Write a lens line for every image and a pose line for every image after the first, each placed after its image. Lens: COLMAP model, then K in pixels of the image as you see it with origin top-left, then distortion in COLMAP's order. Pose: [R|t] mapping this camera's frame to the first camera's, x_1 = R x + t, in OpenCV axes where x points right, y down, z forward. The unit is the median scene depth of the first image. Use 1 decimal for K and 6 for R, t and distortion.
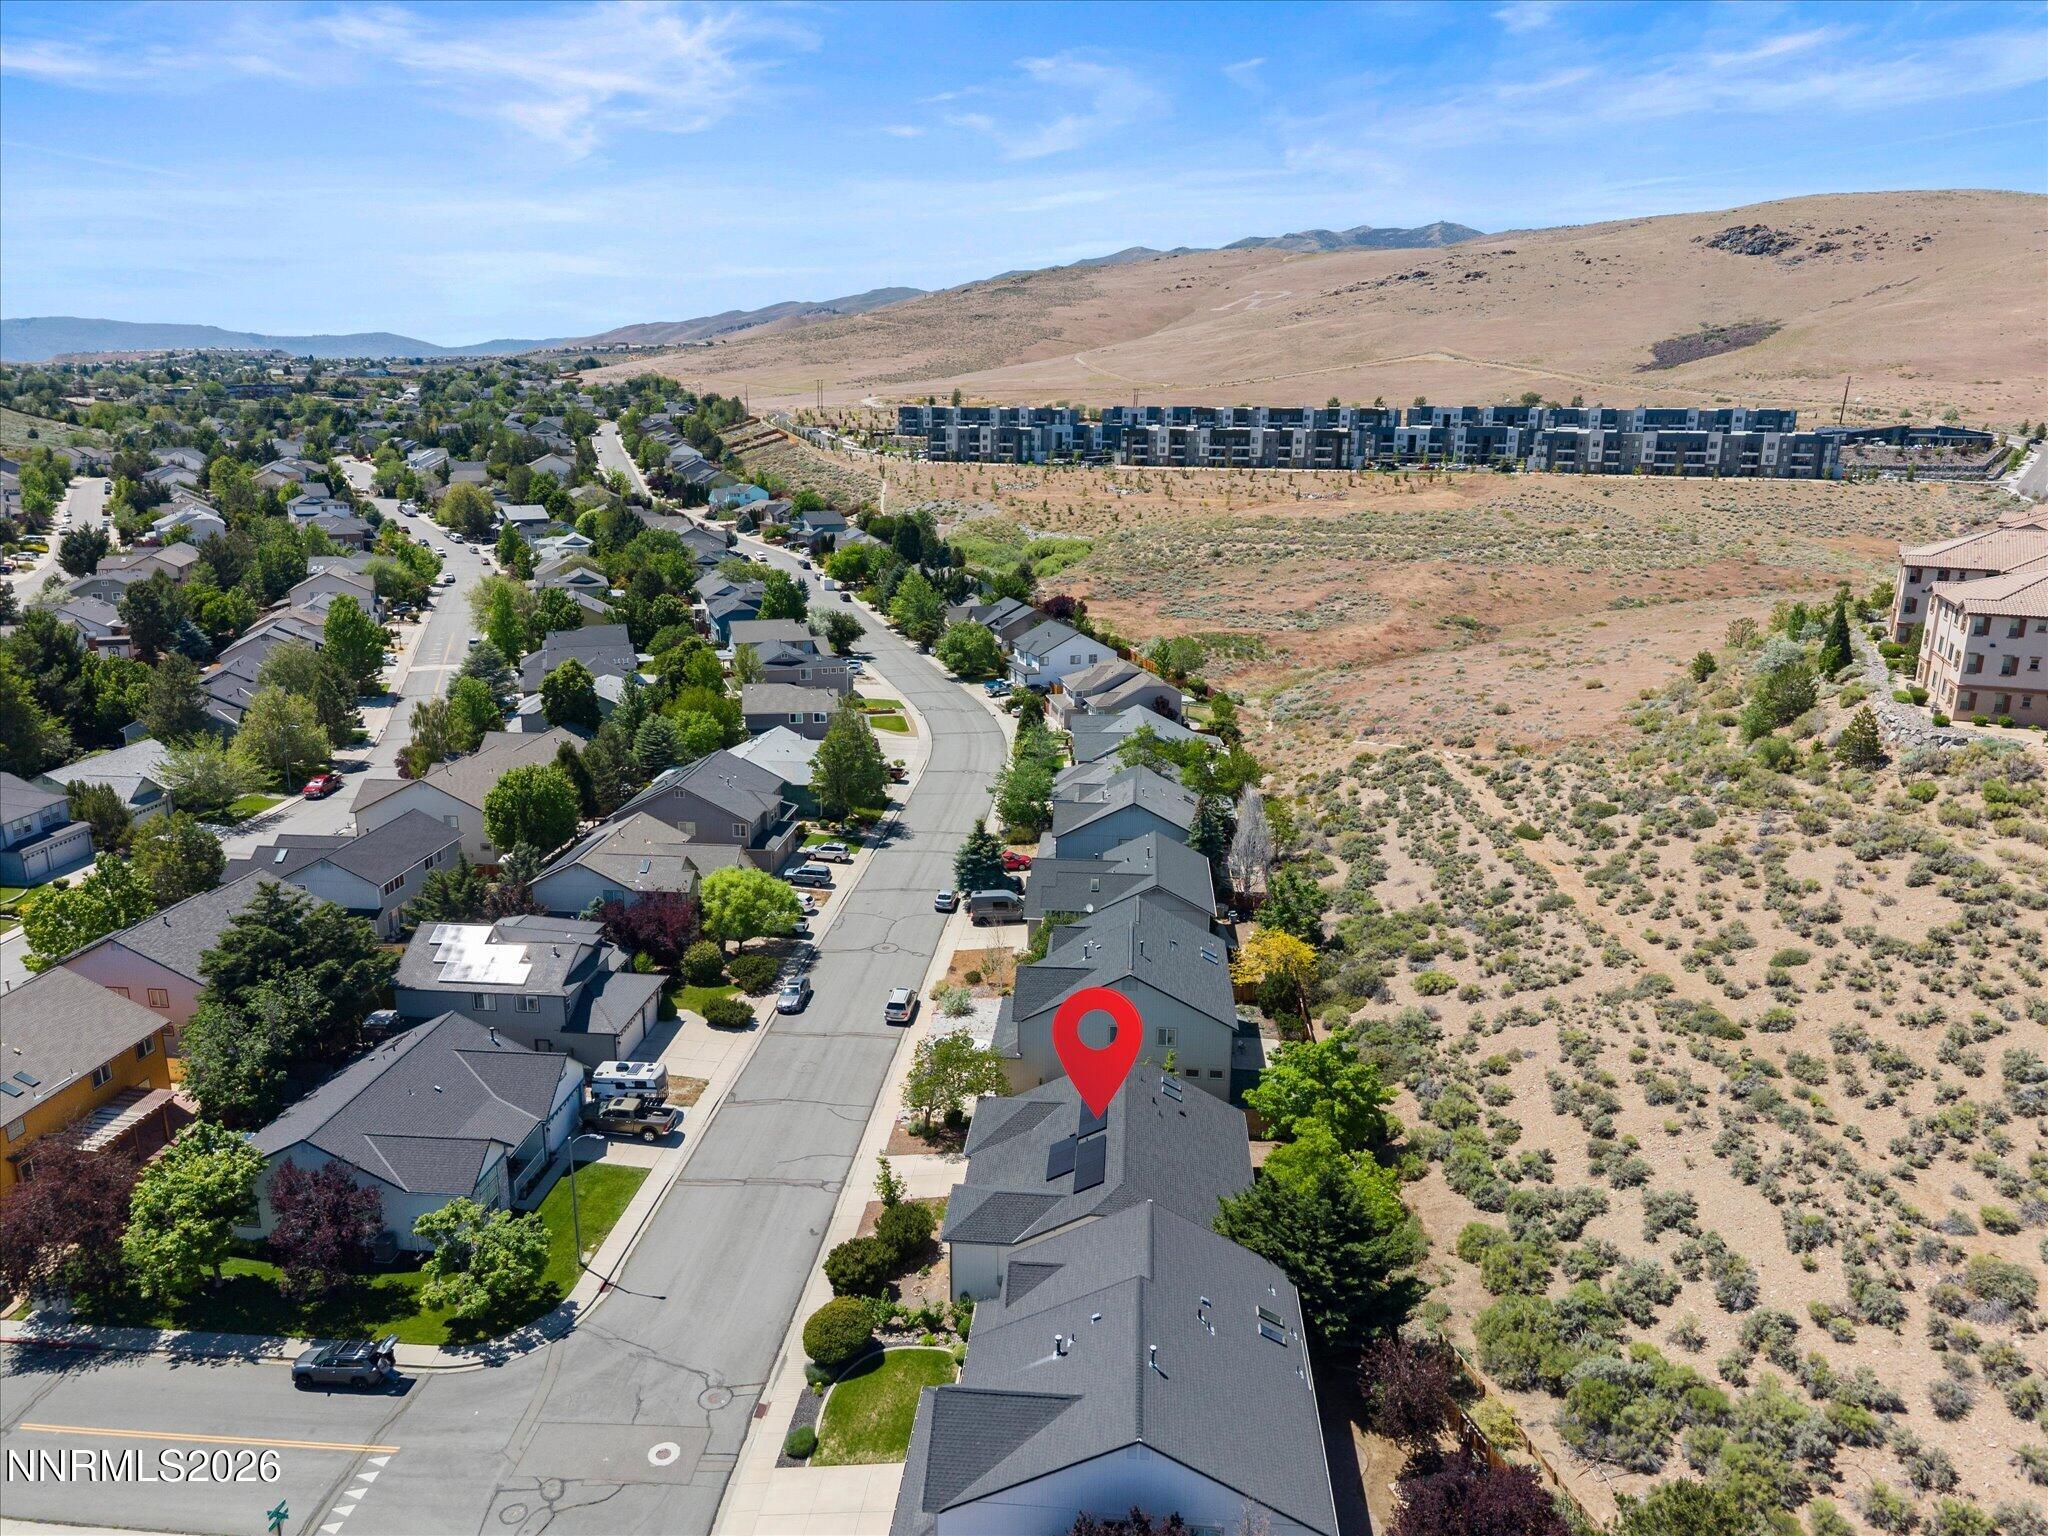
lens RADIAL K [[1363.8, 0, 1012.6], [0, 1363.8, 771.6], [0, 0, 1]] dist [0.028275, -0.028645]
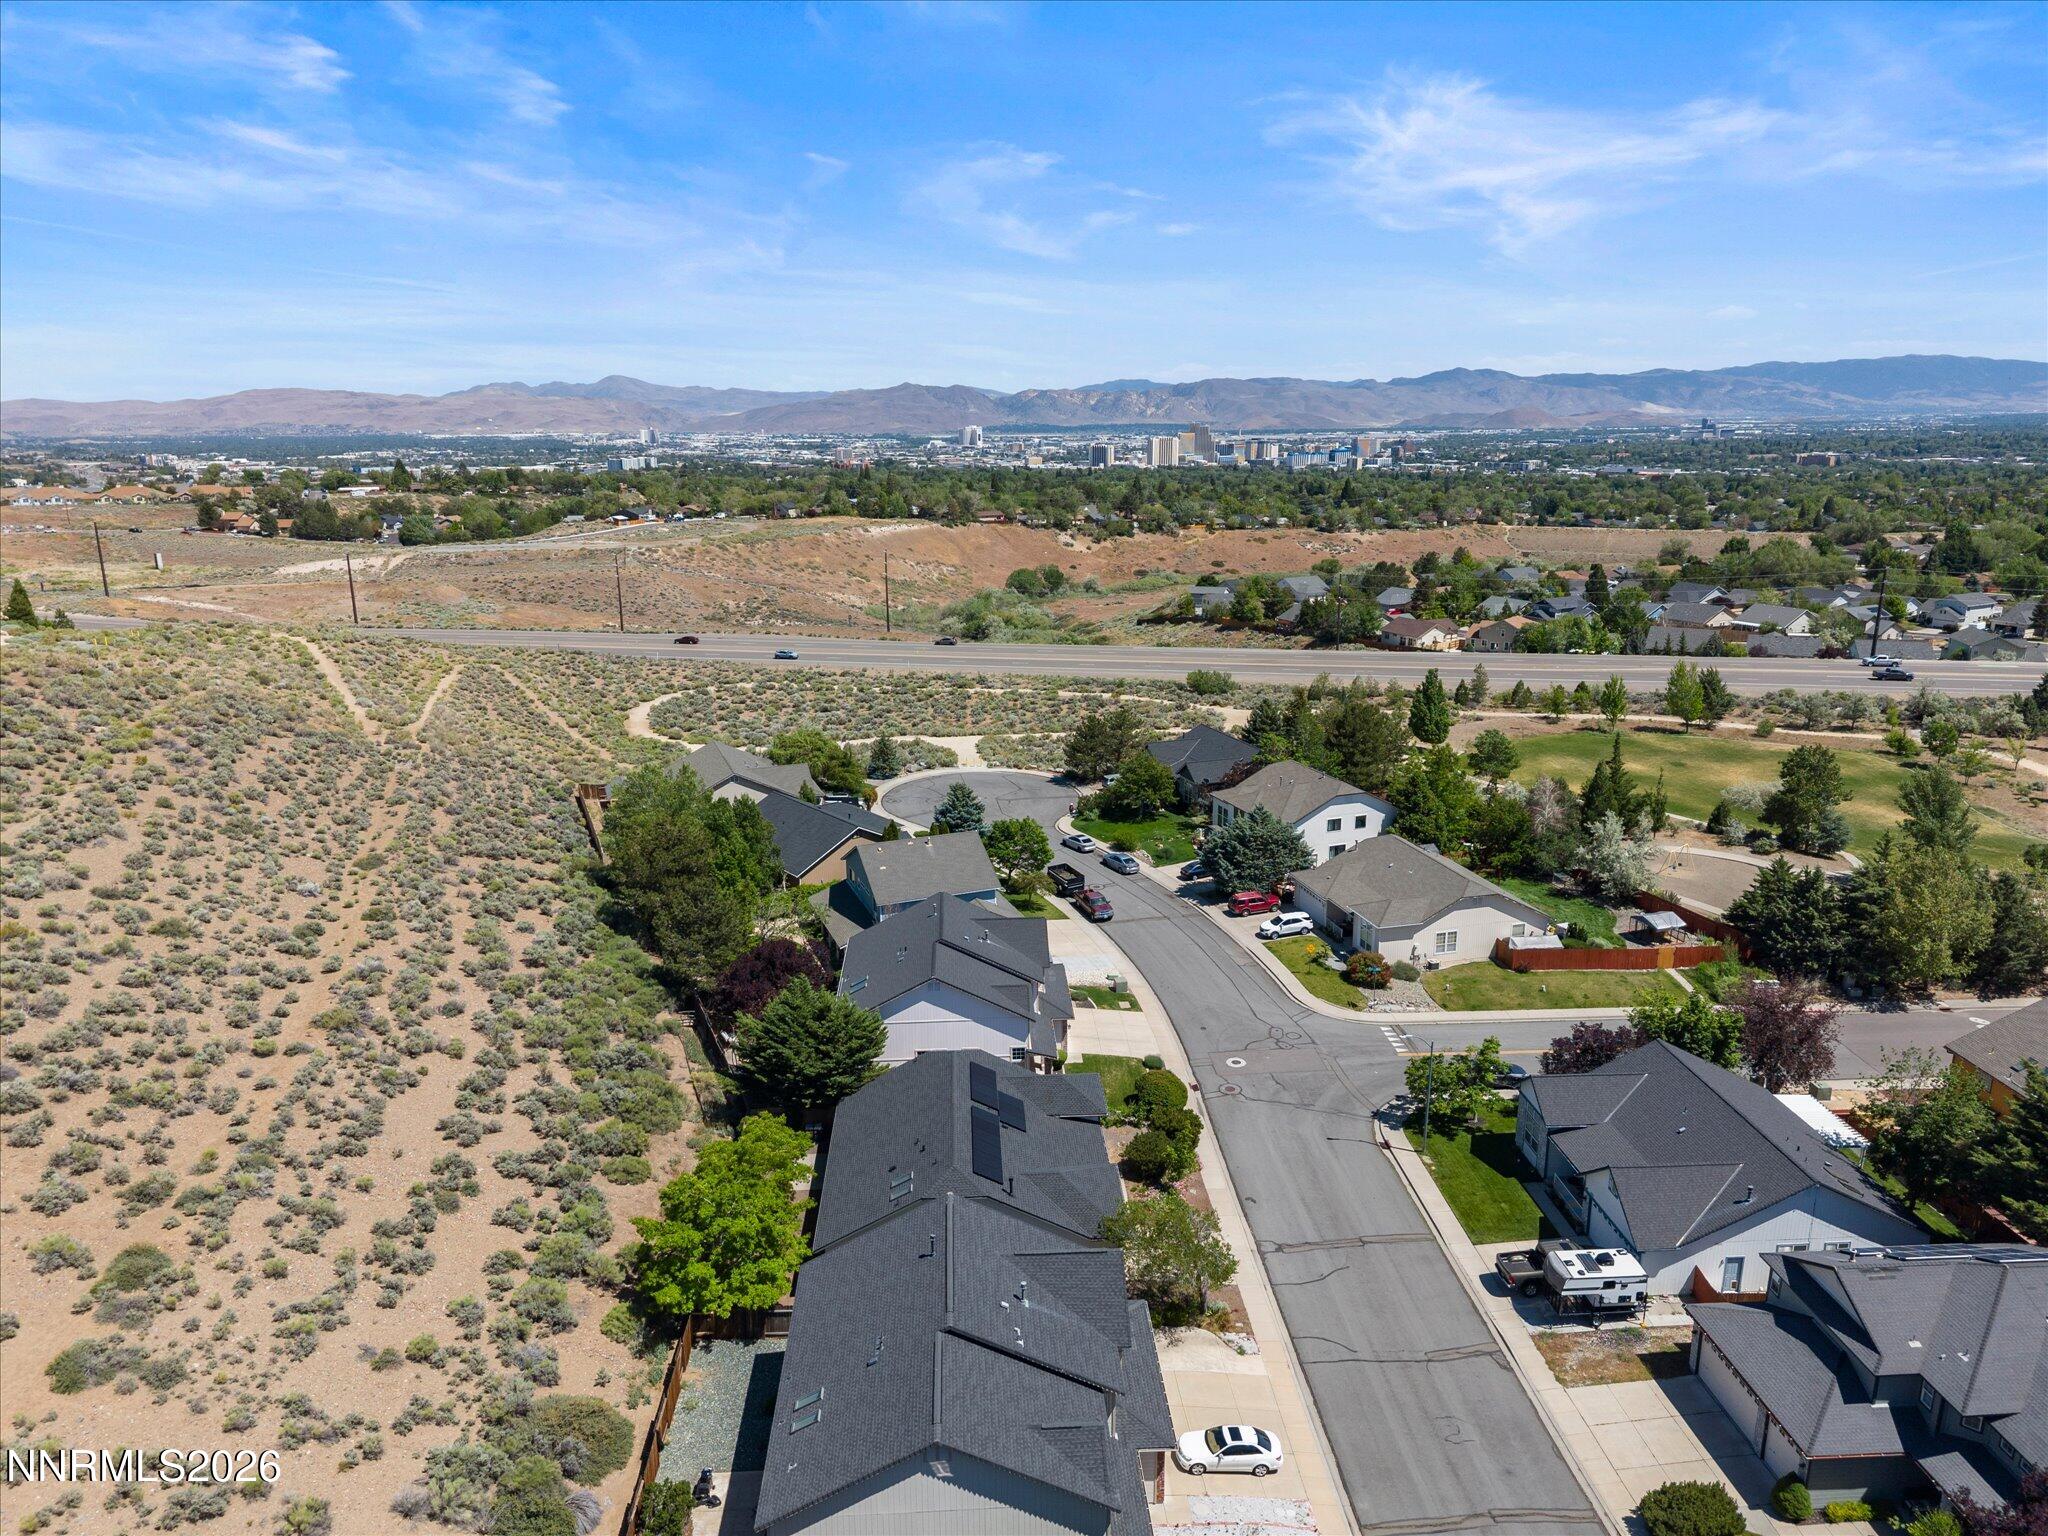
lens RADIAL K [[1363.8, 0, 1025.6], [0, 1363.8, 763.6], [0, 0, 1]] dist [0.028275, -0.028645]
pose [[-0.990143, 0.031493, -0.136473, 0.137116], [-0.039595, 0.871705, 0.488429, -0.398482], [0.134346, 0.489018, -0.861866, 1.492959]]
